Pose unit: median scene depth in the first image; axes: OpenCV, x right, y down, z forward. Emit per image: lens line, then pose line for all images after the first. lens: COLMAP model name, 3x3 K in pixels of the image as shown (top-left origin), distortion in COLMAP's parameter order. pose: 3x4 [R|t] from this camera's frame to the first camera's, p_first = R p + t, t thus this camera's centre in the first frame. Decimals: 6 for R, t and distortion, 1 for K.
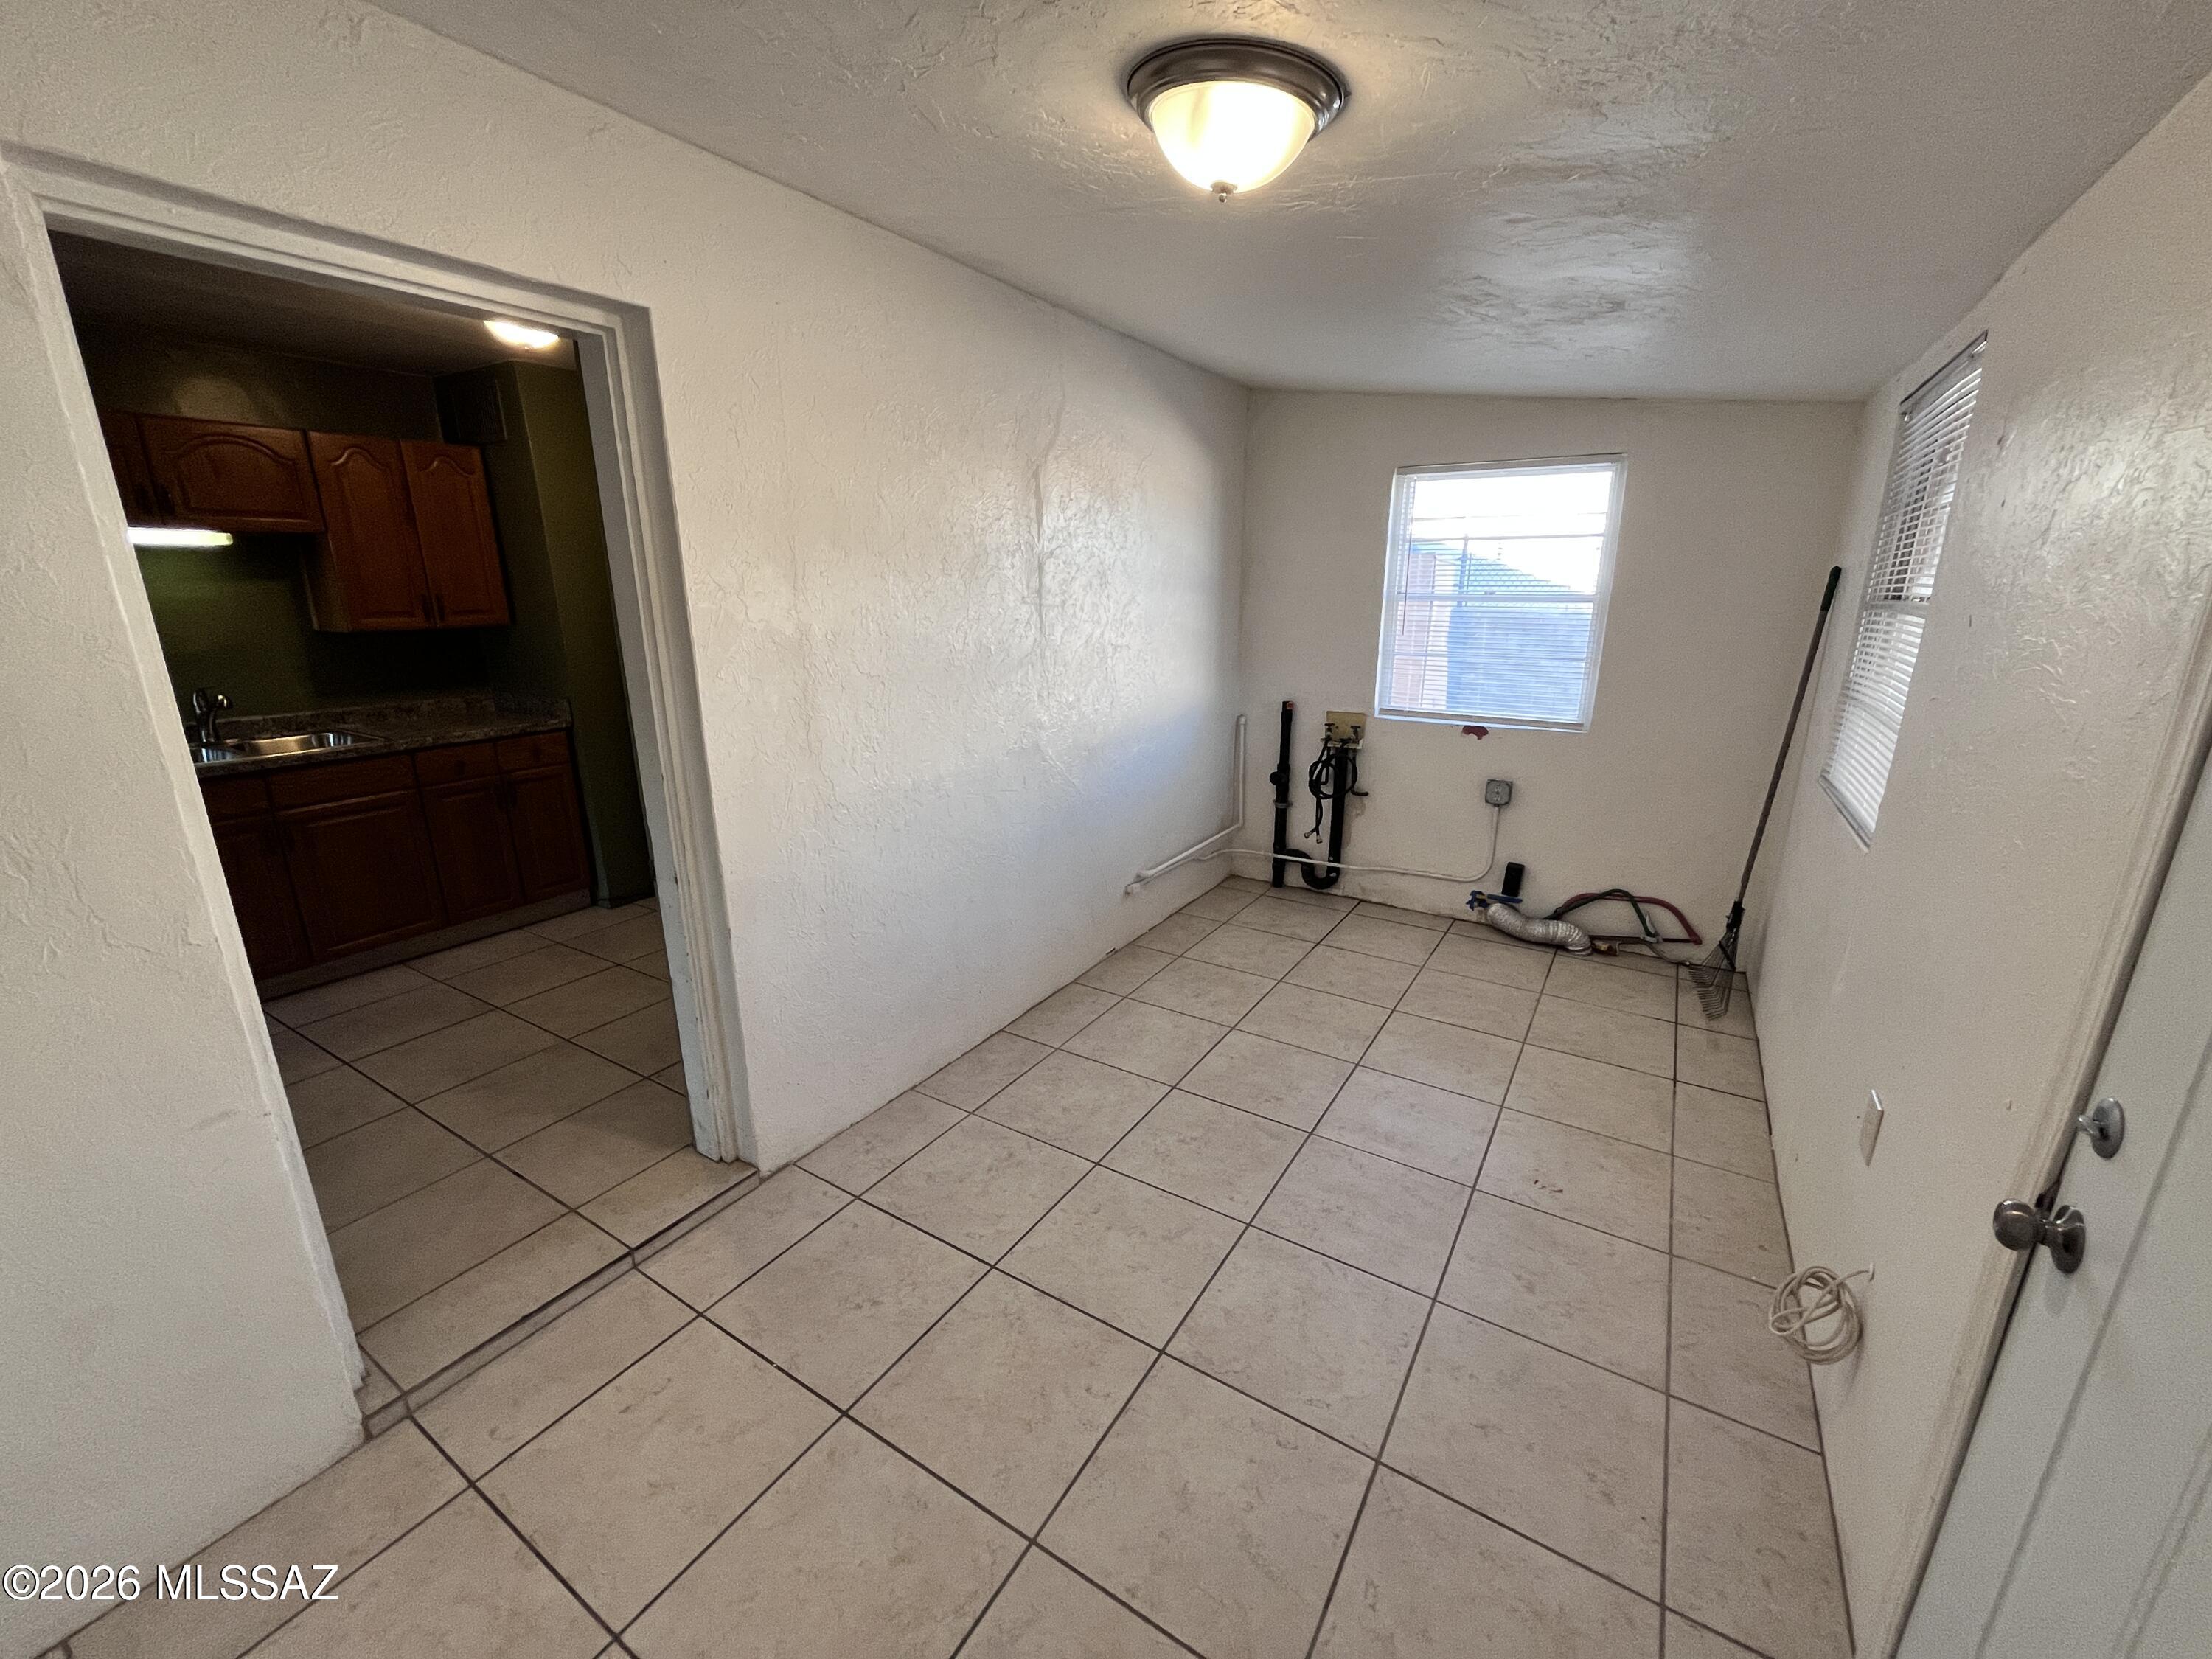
lens RADIAL K [[890.5, 0, 1111.1], [0, 890.5, 832.1], [0, 0, 1]] dist [-0.002268, -0.000693]
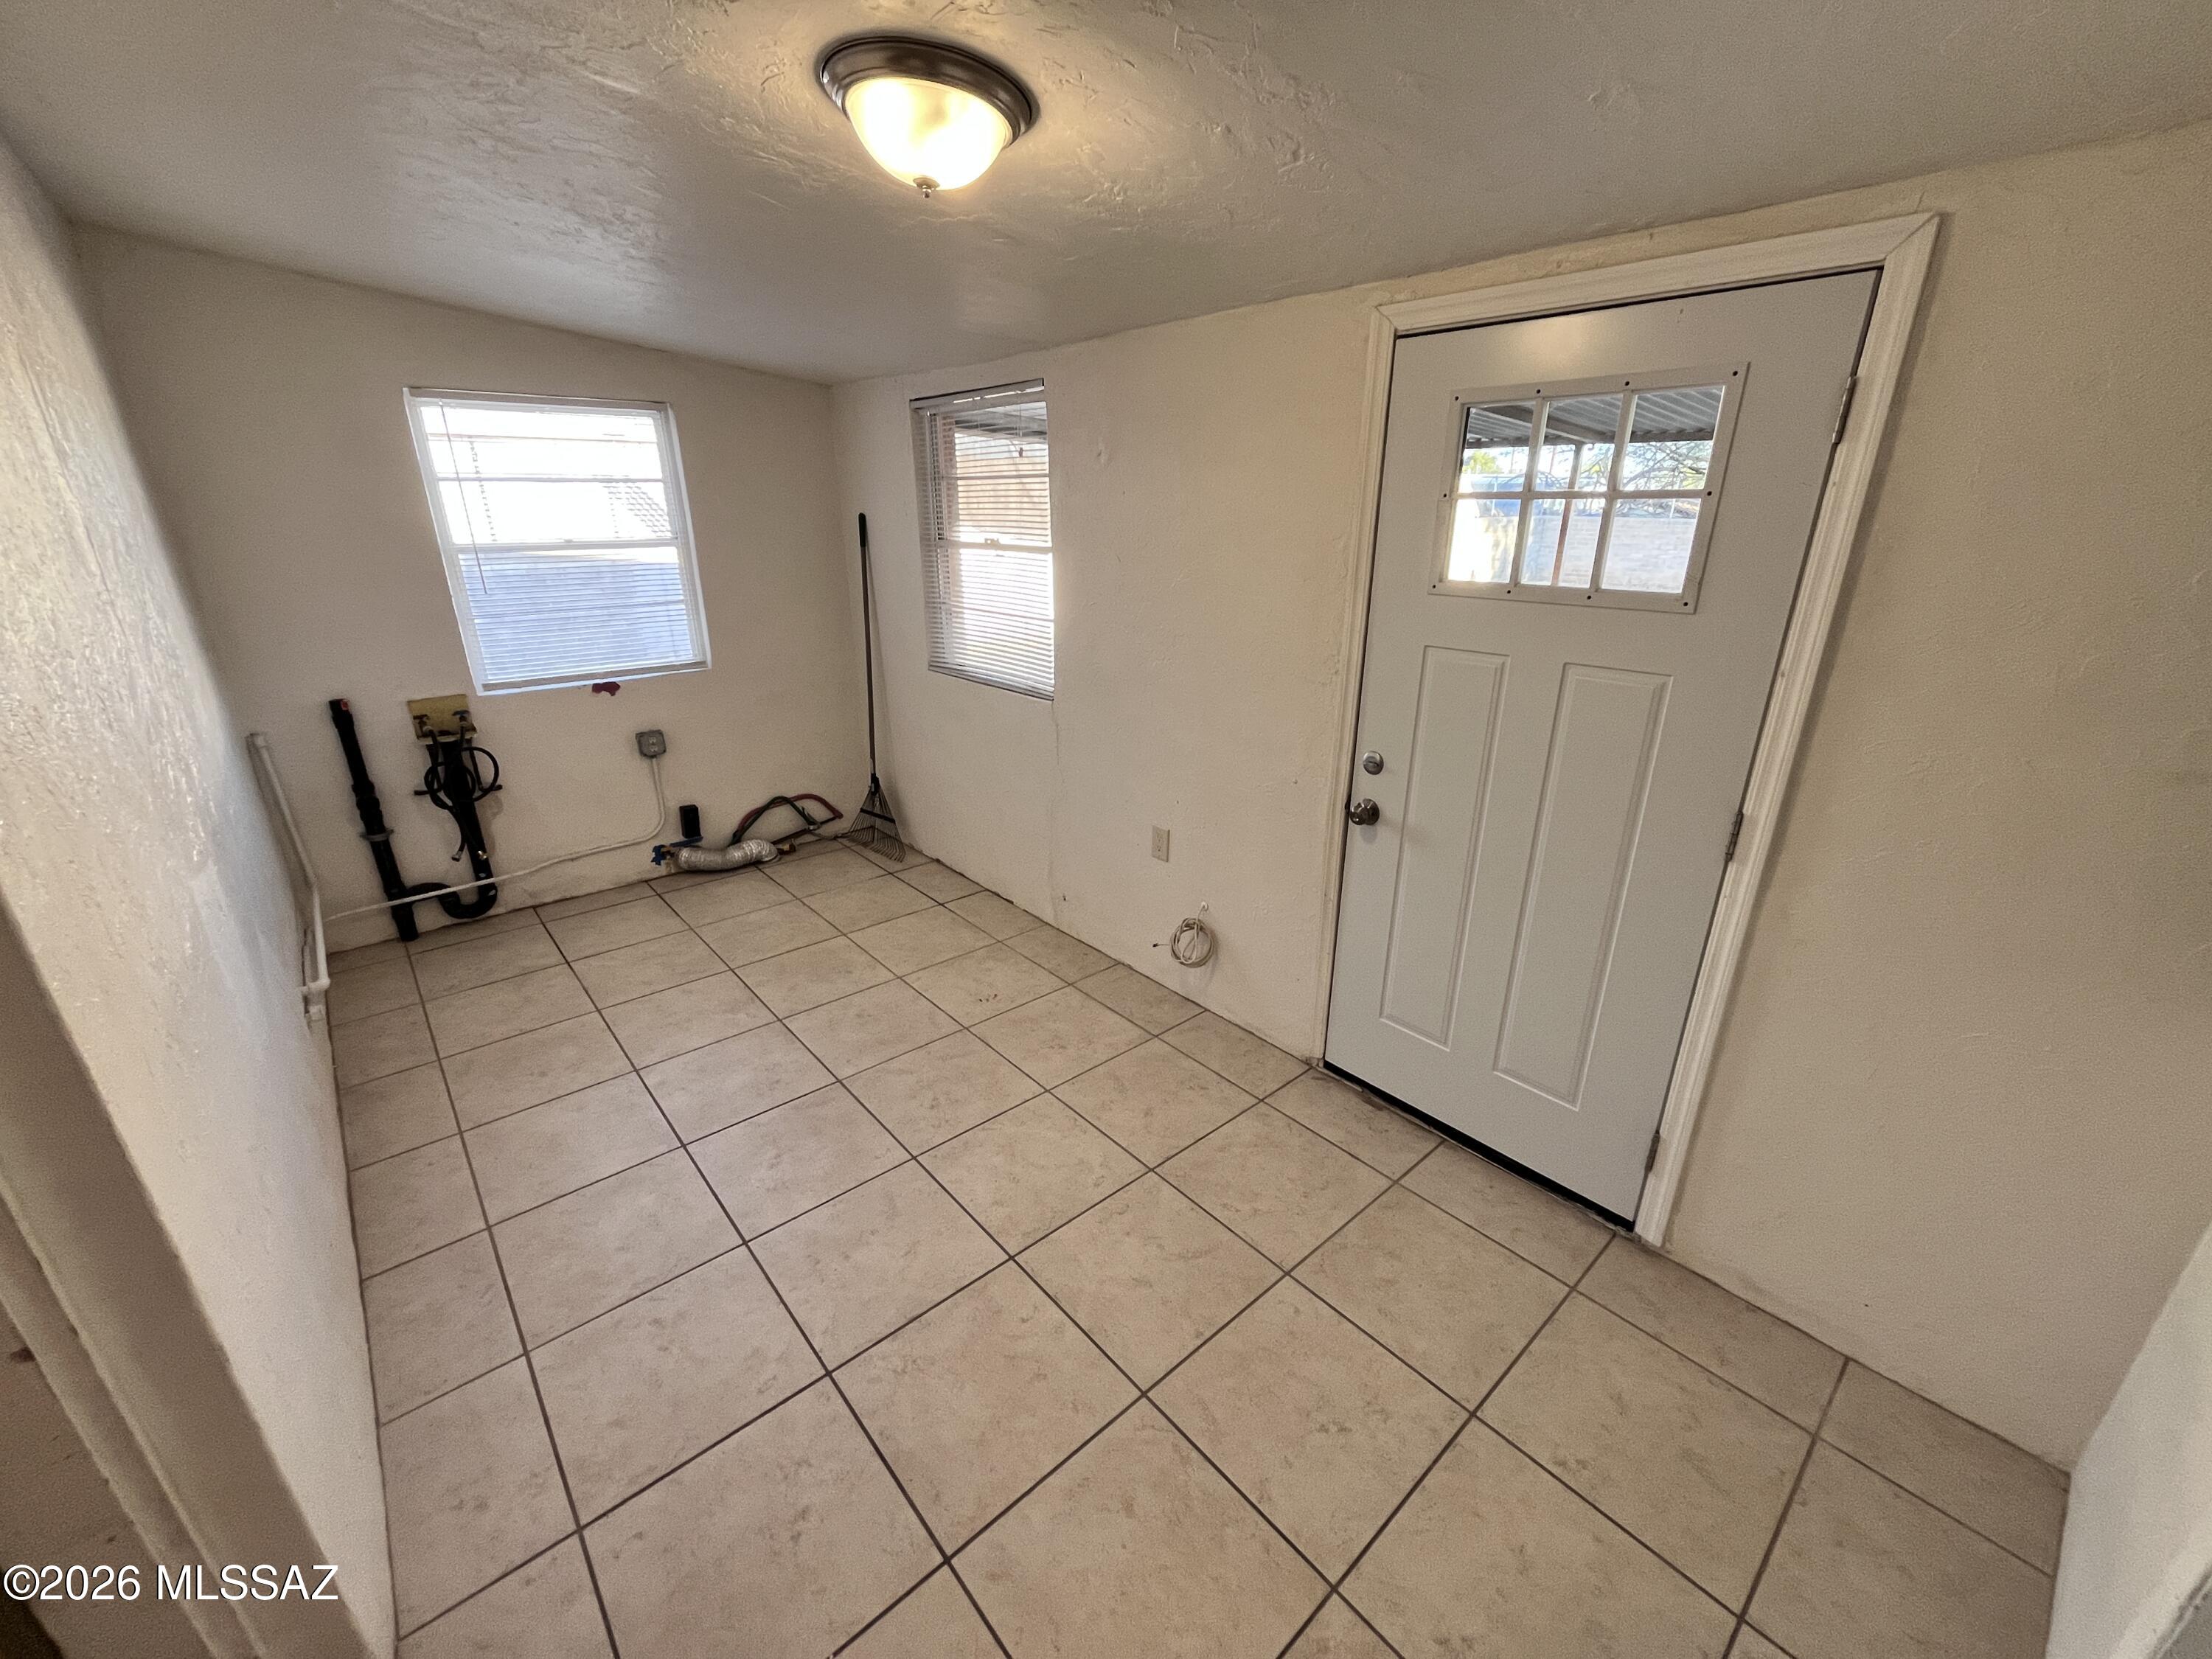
lens RADIAL K [[890.5, 0, 1111.1], [0, 890.5, 832.1], [0, 0, 1]] dist [-0.002268, -0.000693]
pose [[0.292582, -0.334080, 0.895984, -0.328216], [0.258250, 0.929774, 0.262348, -0.078356], [-0.920708, 0.154630, 0.358312, 0.180639]]
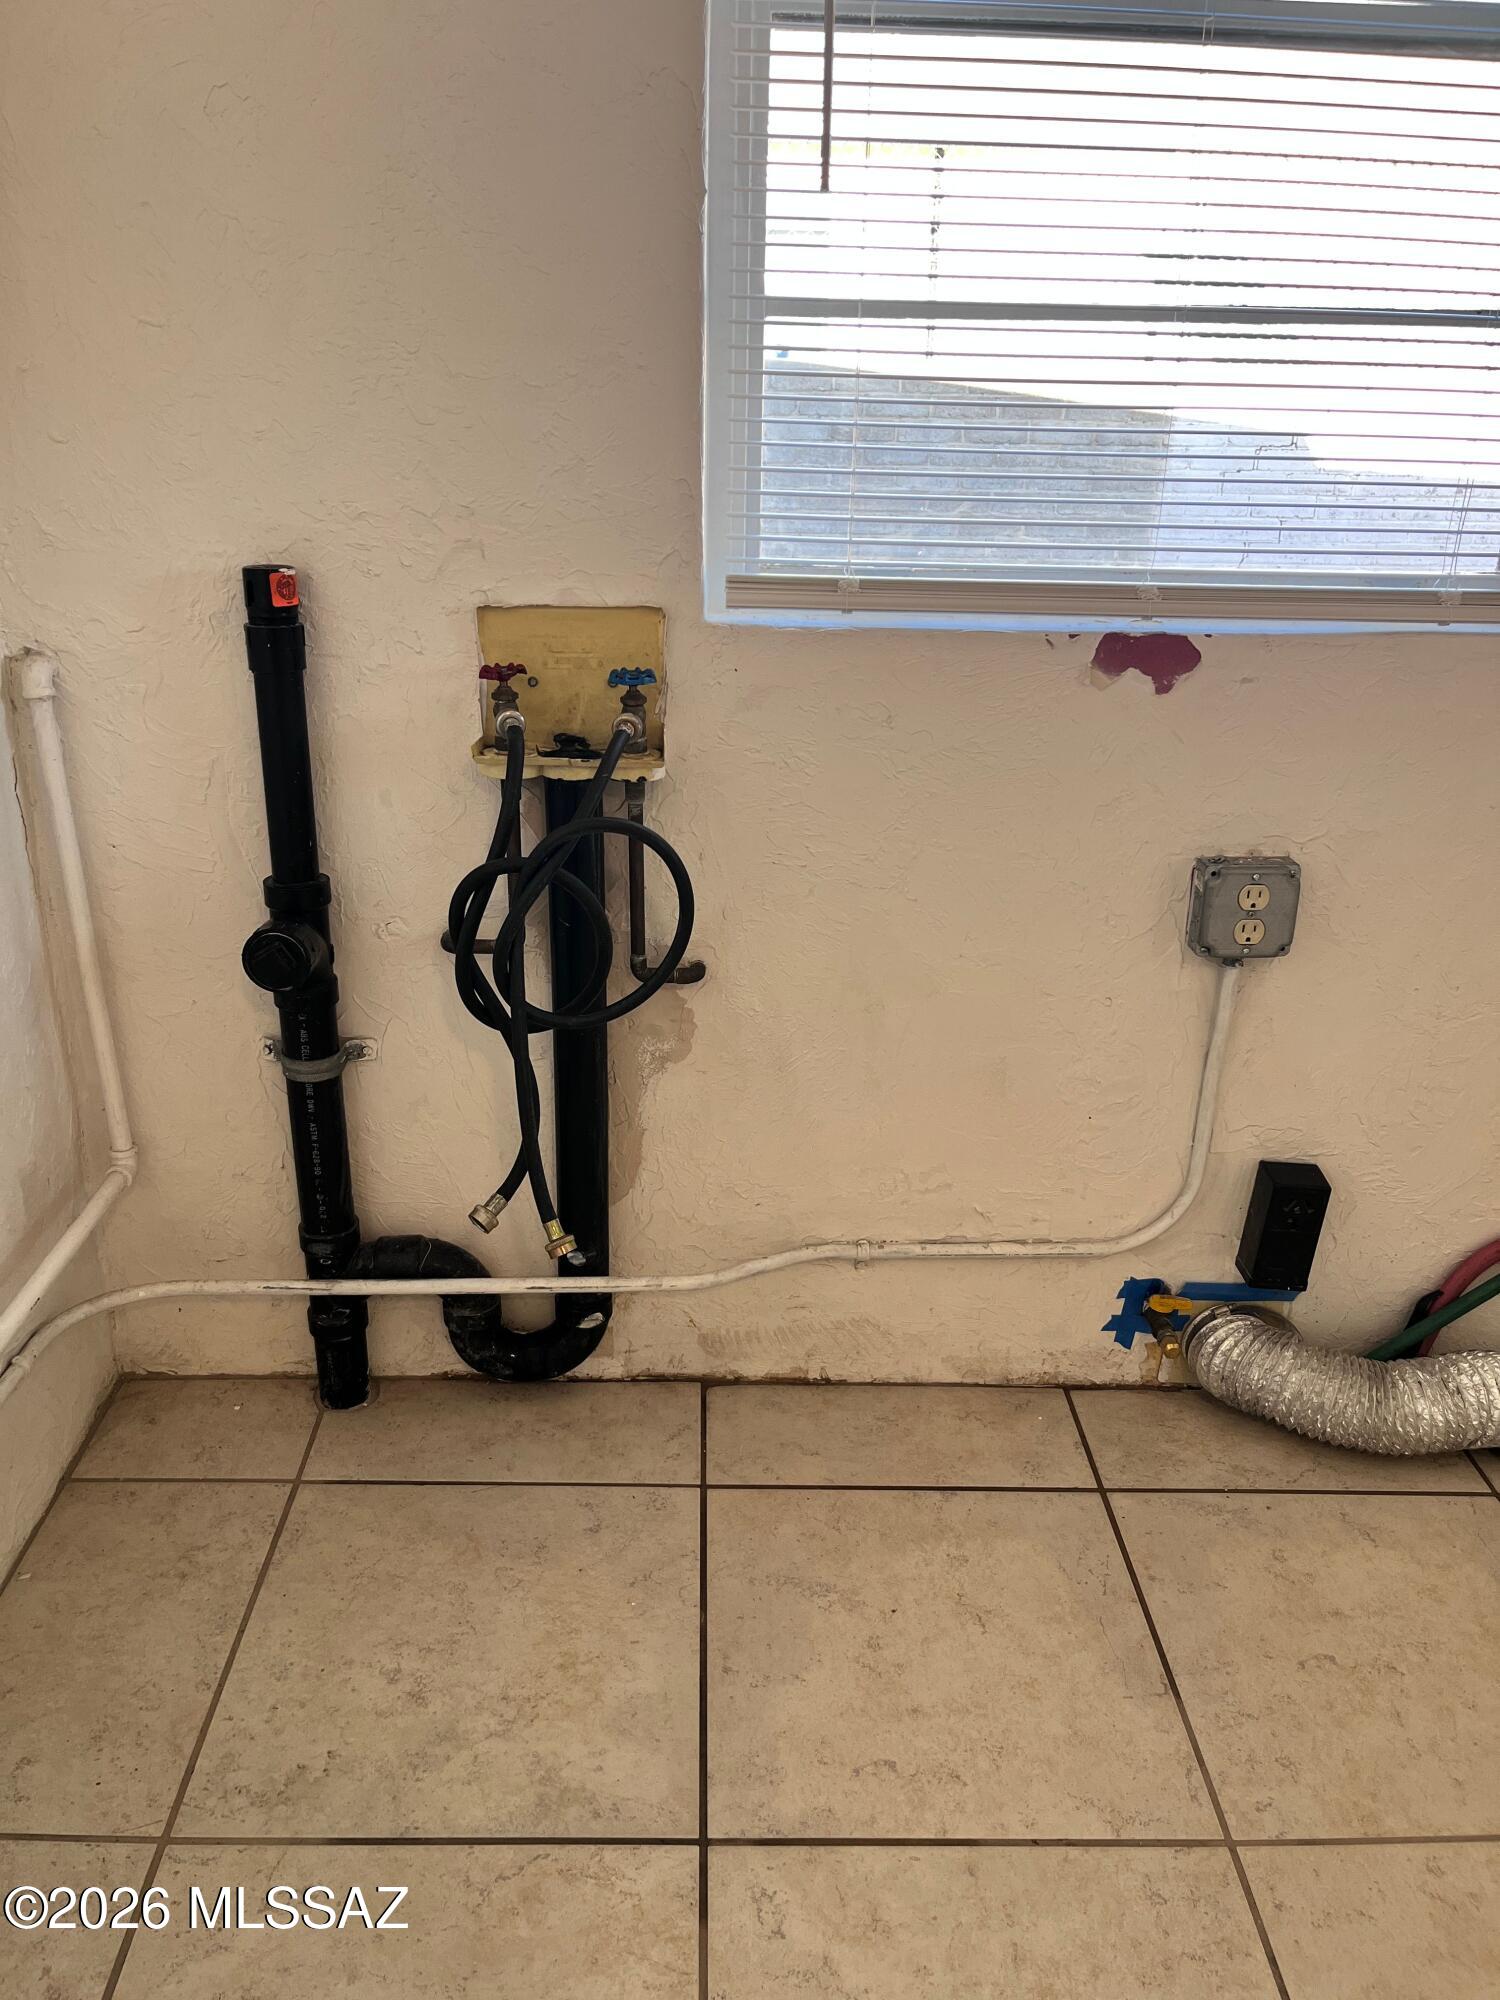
lens RADIAL K [[1529.4, 0, 750.0], [0, 1529.4, 1022.5], [0, 0, 1]] dist [0.048574, -0.045877]
pose [[0.833073, -0.197345, 0.516763, 0.099334], [0.129971, 0.977876, 0.163911, -0.096806], [-0.537677, -0.069386, 0.840291, 0.698463]]
